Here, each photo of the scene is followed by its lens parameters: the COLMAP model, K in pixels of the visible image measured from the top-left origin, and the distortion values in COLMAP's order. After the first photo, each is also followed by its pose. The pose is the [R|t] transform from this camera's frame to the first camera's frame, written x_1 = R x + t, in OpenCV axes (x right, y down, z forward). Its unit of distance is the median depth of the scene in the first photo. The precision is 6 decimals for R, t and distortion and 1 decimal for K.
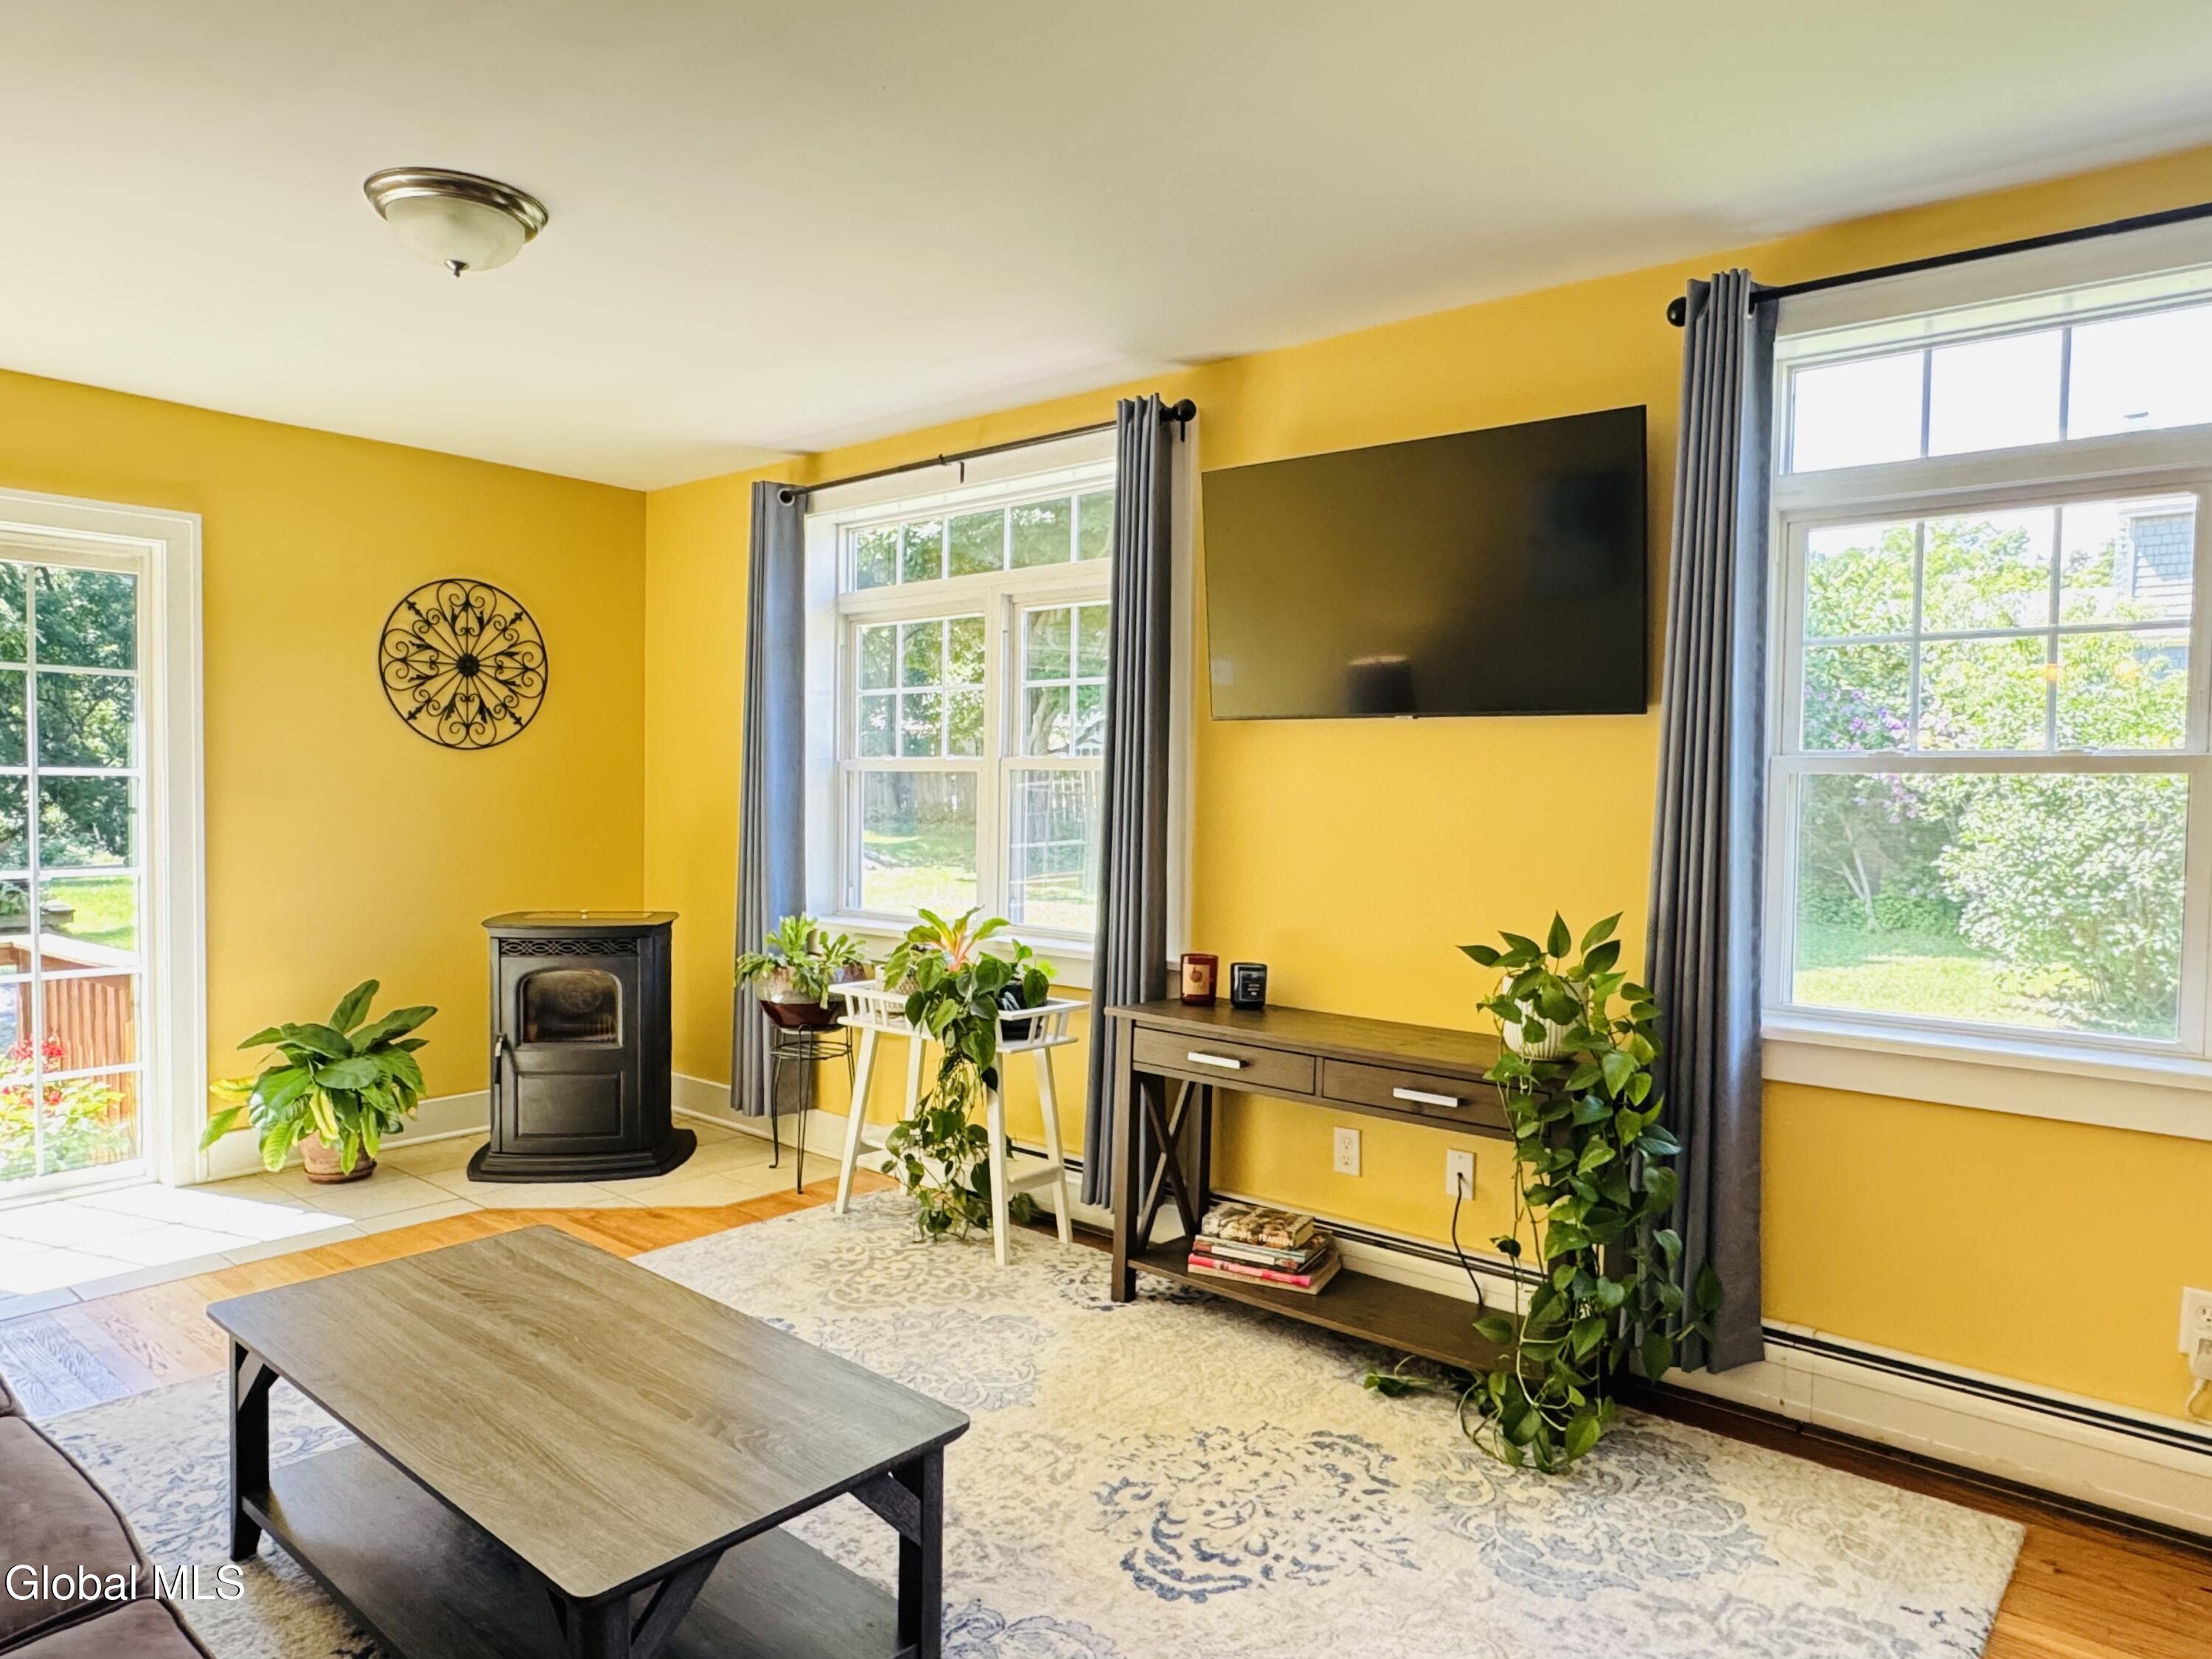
lens RADIAL K [[1395.1, 0, 1106.0], [0, 1395.1, 829.5], [0, 0, 1]] dist [-0.005688, -0.001655]
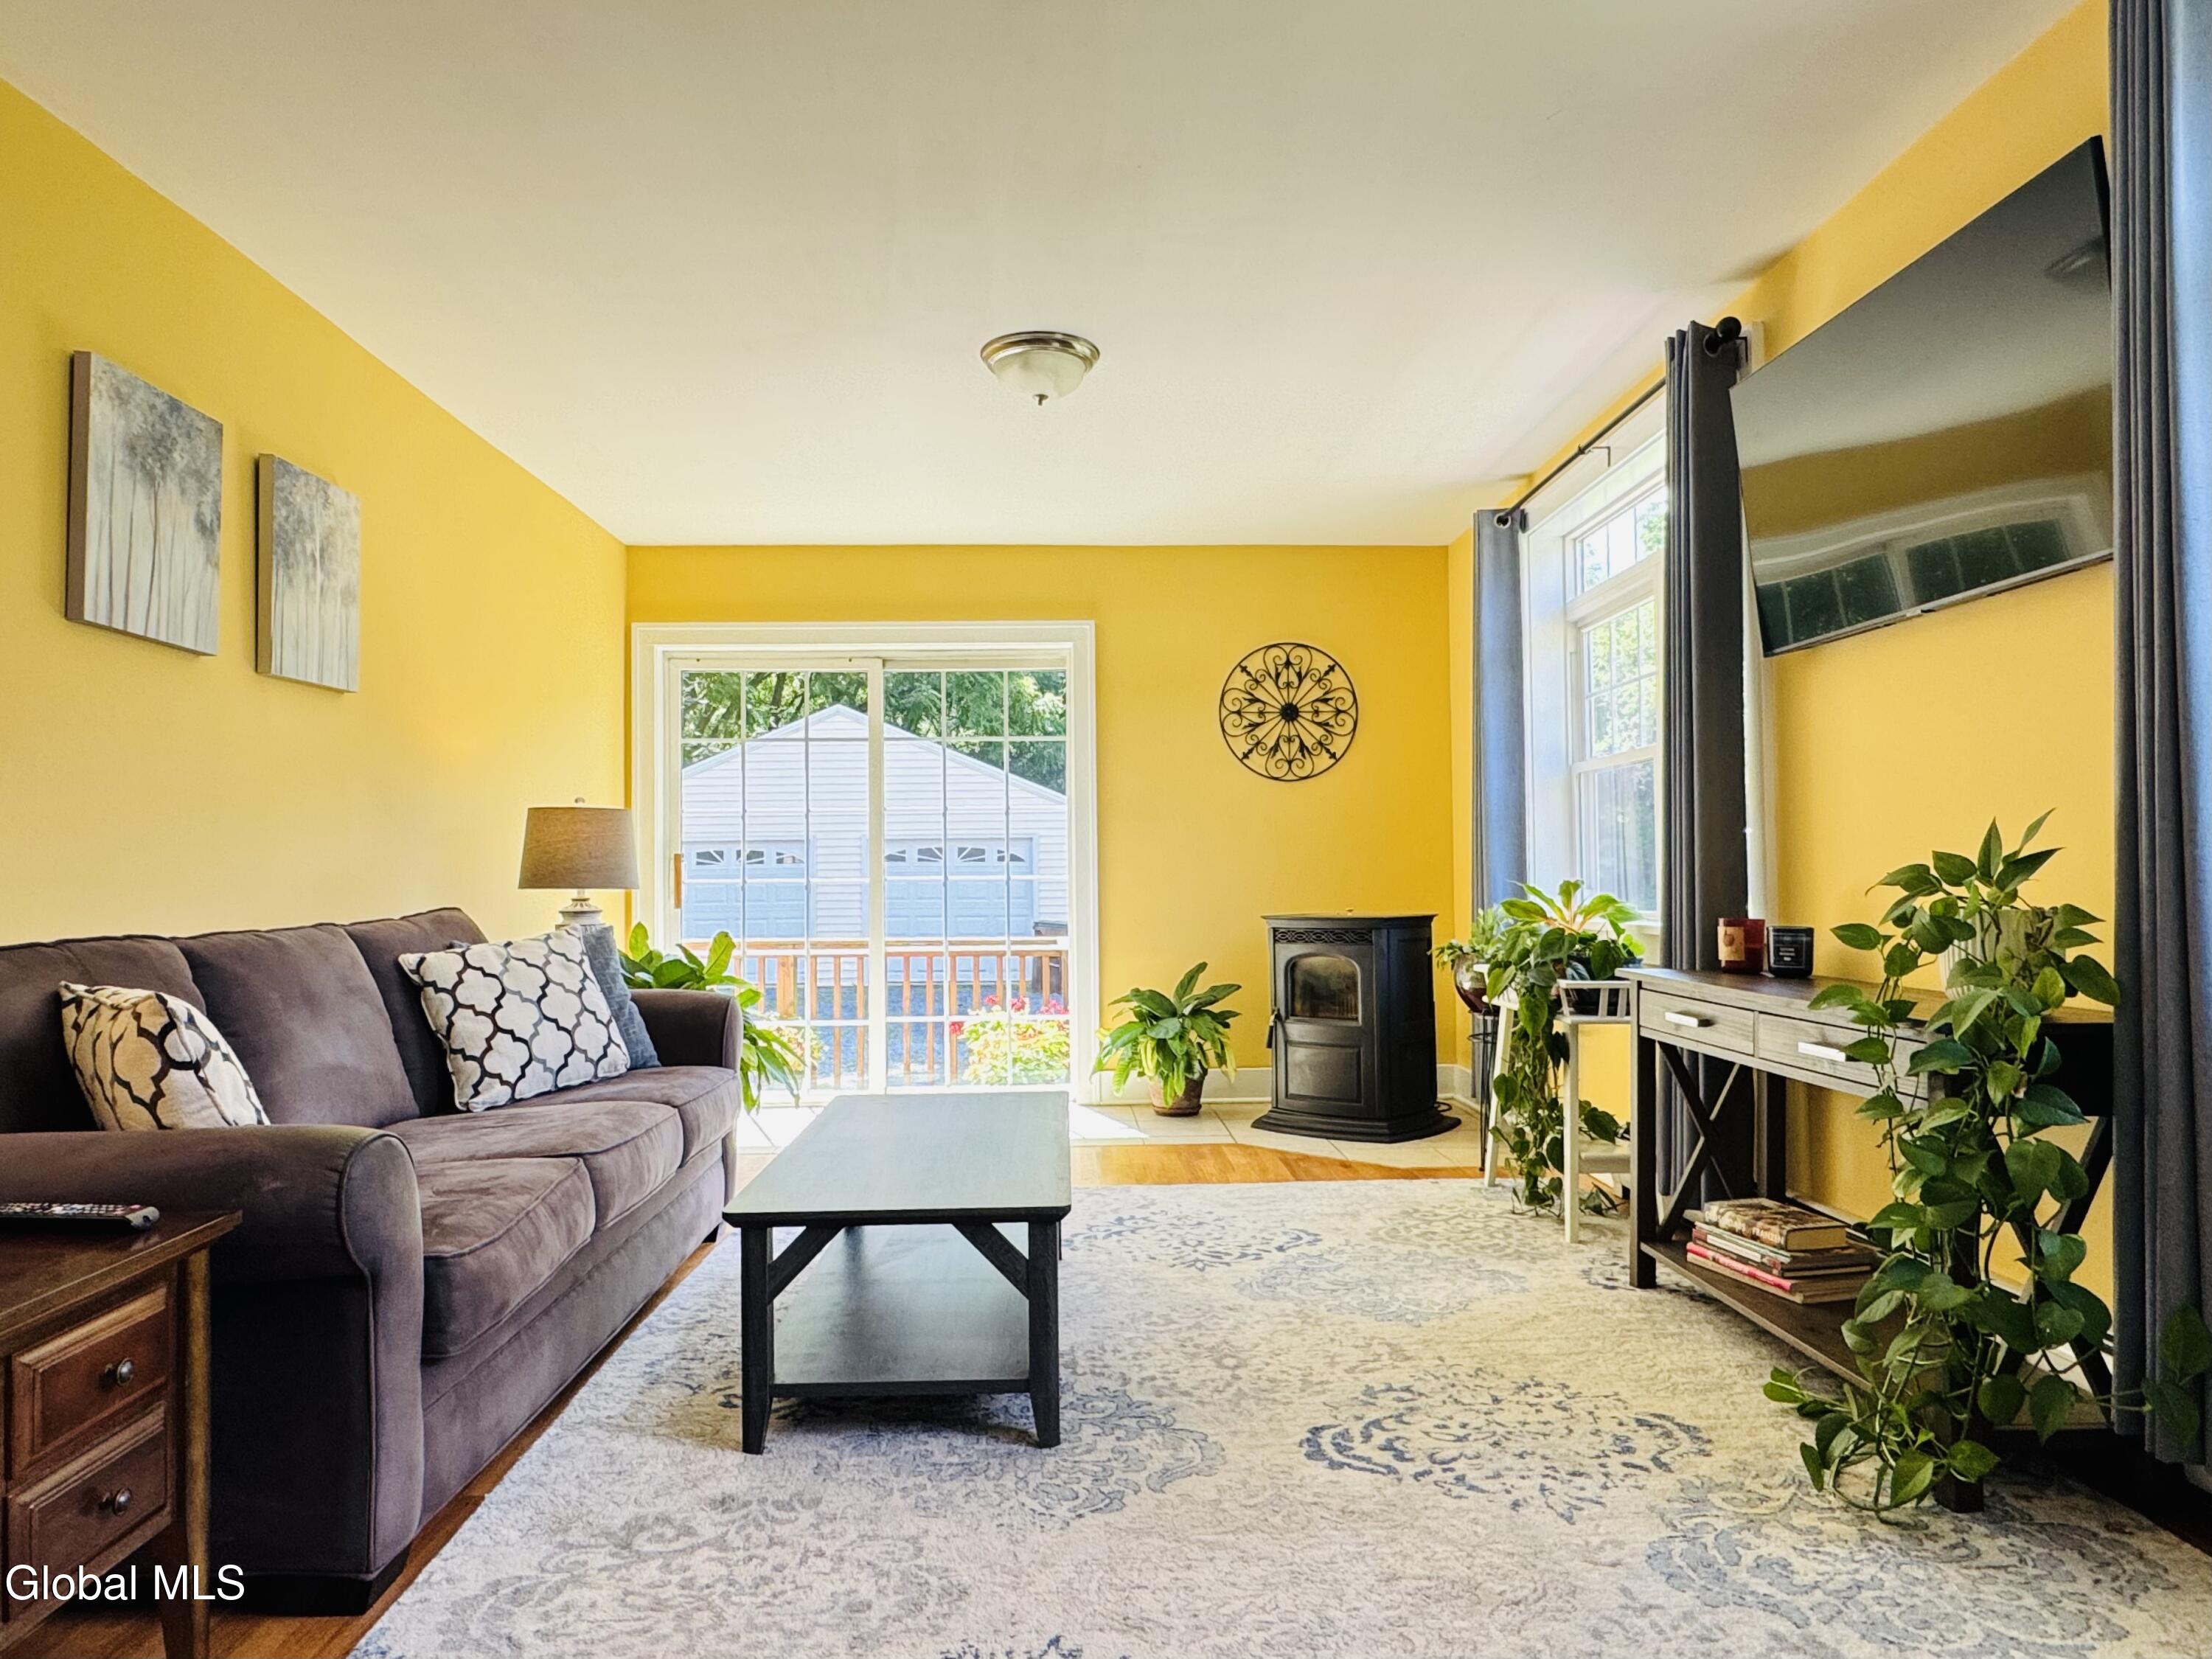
lens RADIAL K [[1373.1, 0, 1106.0], [0, 1373.1, 829.5], [0, 0, 1]] dist [-0.000467, 0.001005]
pose [[0.678944, -0.048914, -0.732558, 0.363466], [-0.000750, 0.997731, -0.067316, 0.077154], [0.734189, 0.046253, 0.677367, 0.085838]]
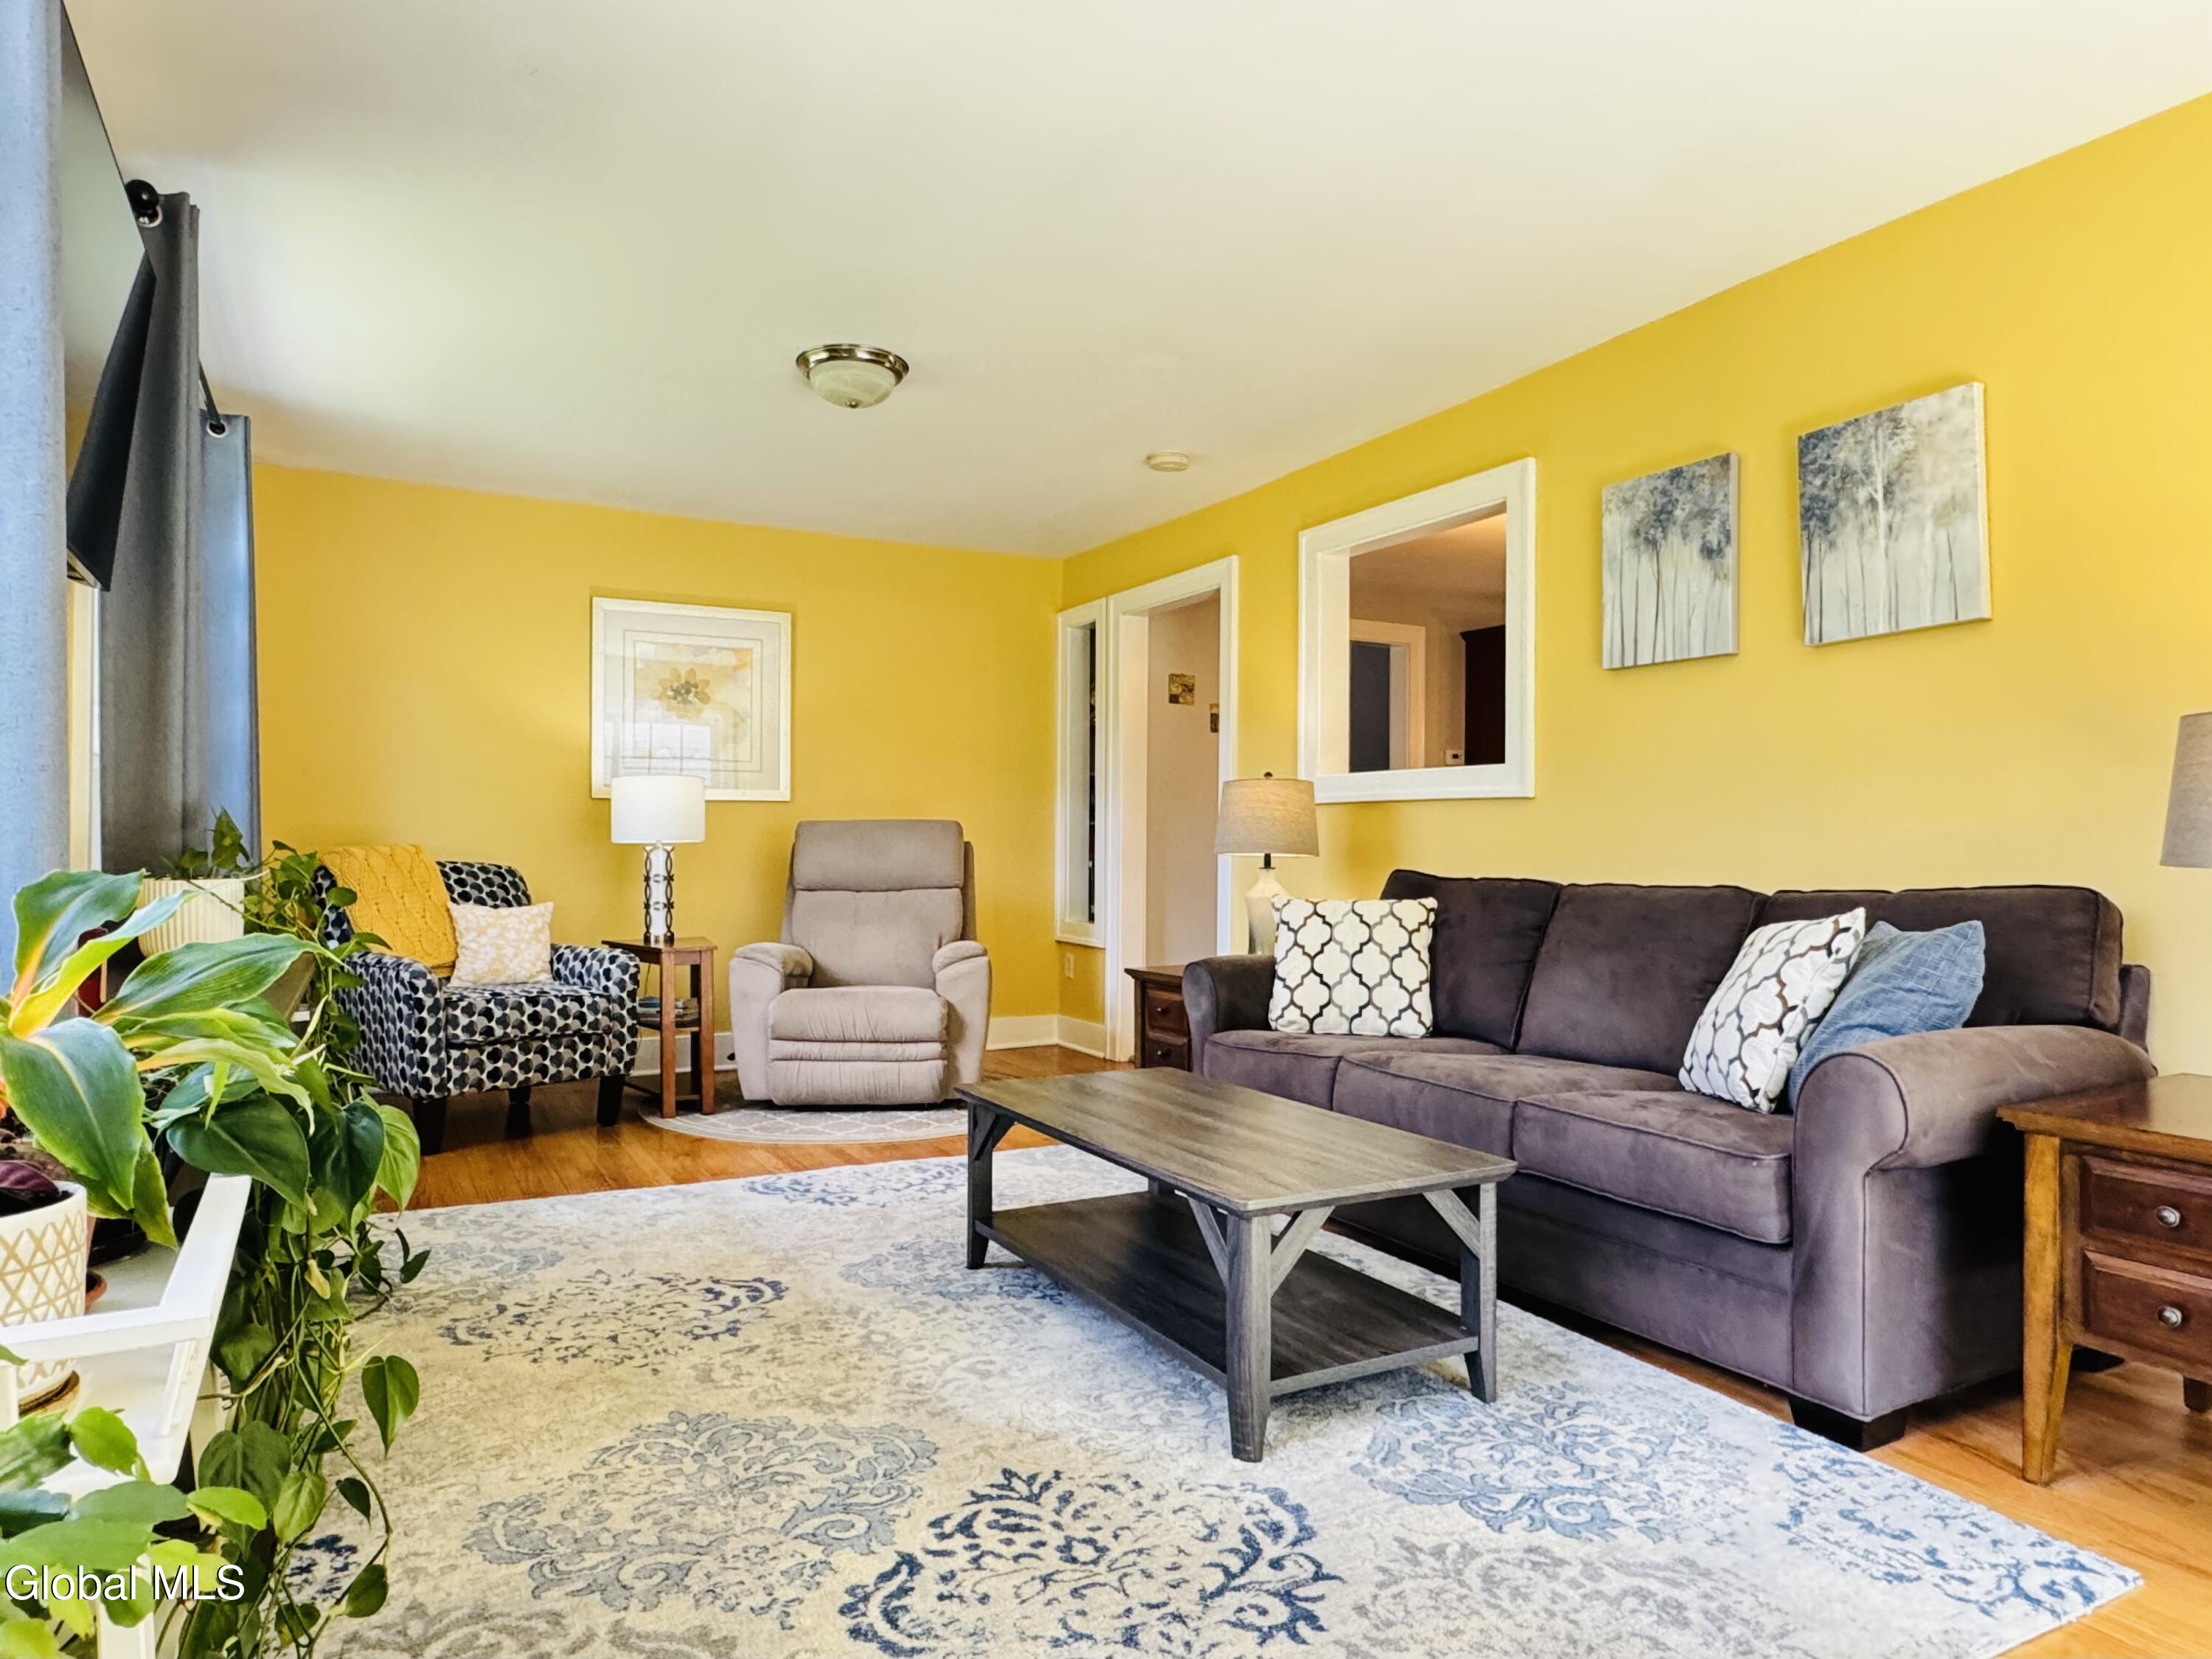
lens RADIAL K [[1395.1, 0, 1106.0], [0, 1395.1, 829.5], [0, 0, 1]] dist [-0.005688, -0.001655]
pose [[-0.932841, -0.017423, 0.359867, -0.383536], [-0.009048, 0.999648, 0.024945, 0.031244], [-0.360174, 0.020014, -0.932670, 1.102428]]
